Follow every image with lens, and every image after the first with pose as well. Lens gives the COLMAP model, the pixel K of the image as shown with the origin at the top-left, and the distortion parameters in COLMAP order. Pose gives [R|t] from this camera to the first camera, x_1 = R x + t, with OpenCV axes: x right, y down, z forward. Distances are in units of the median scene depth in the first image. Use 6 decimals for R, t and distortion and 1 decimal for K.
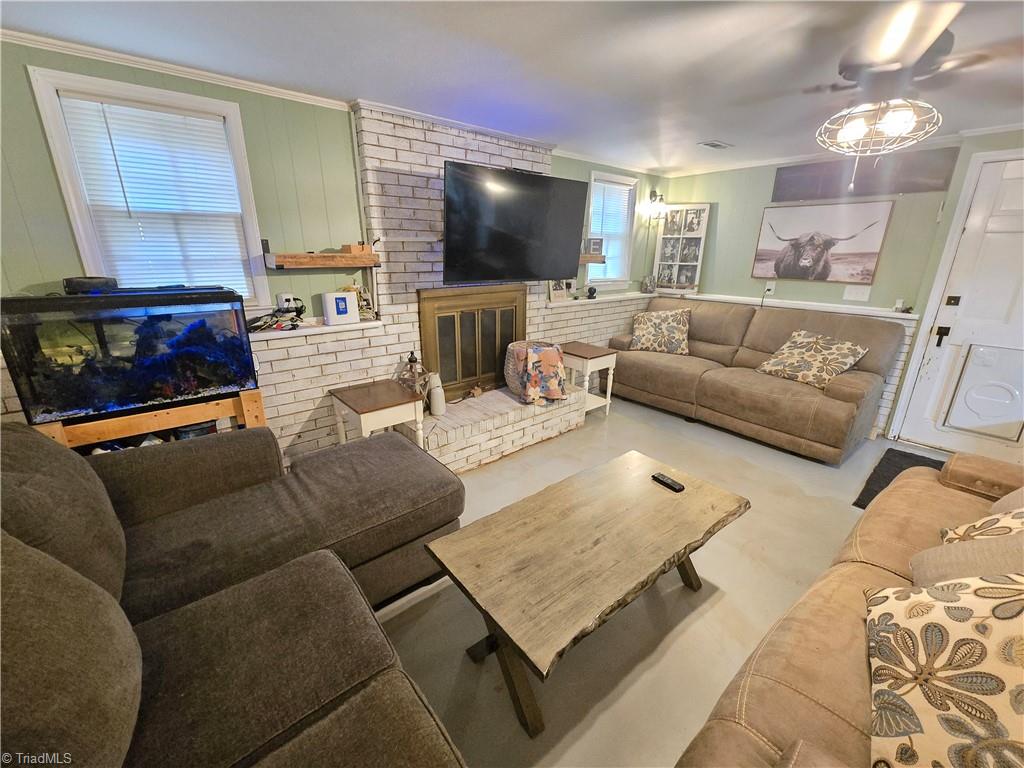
lens RADIAL K [[423.3, 0, 513.5], [0, 423.3, 386.0], [0, 0, 1]] dist [0.000571, 0.000205]
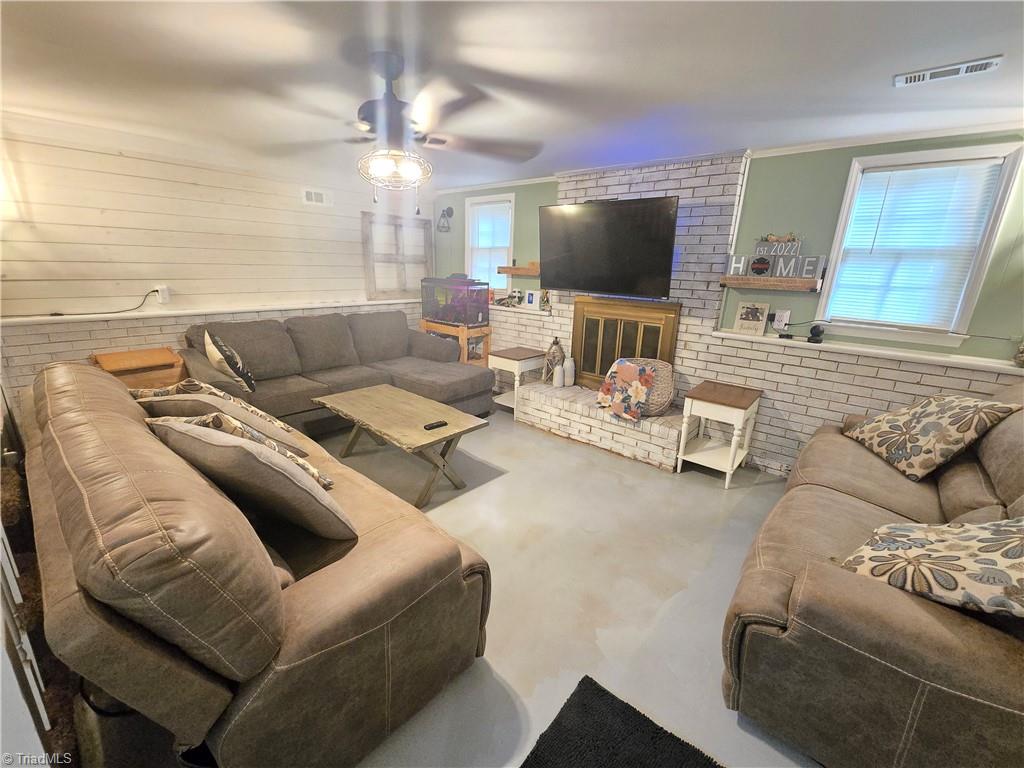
lens RADIAL K [[423.3, 0, 513.5], [0, 423.3, 386.0], [0, 0, 1]] dist [0.000571, 0.000205]
pose [[0.157893, 0.270361, -0.949724, 1.036616], [-0.331359, 0.920526, 0.206960, -0.161106], [0.930199, 0.282022, 0.234931, 0.534310]]
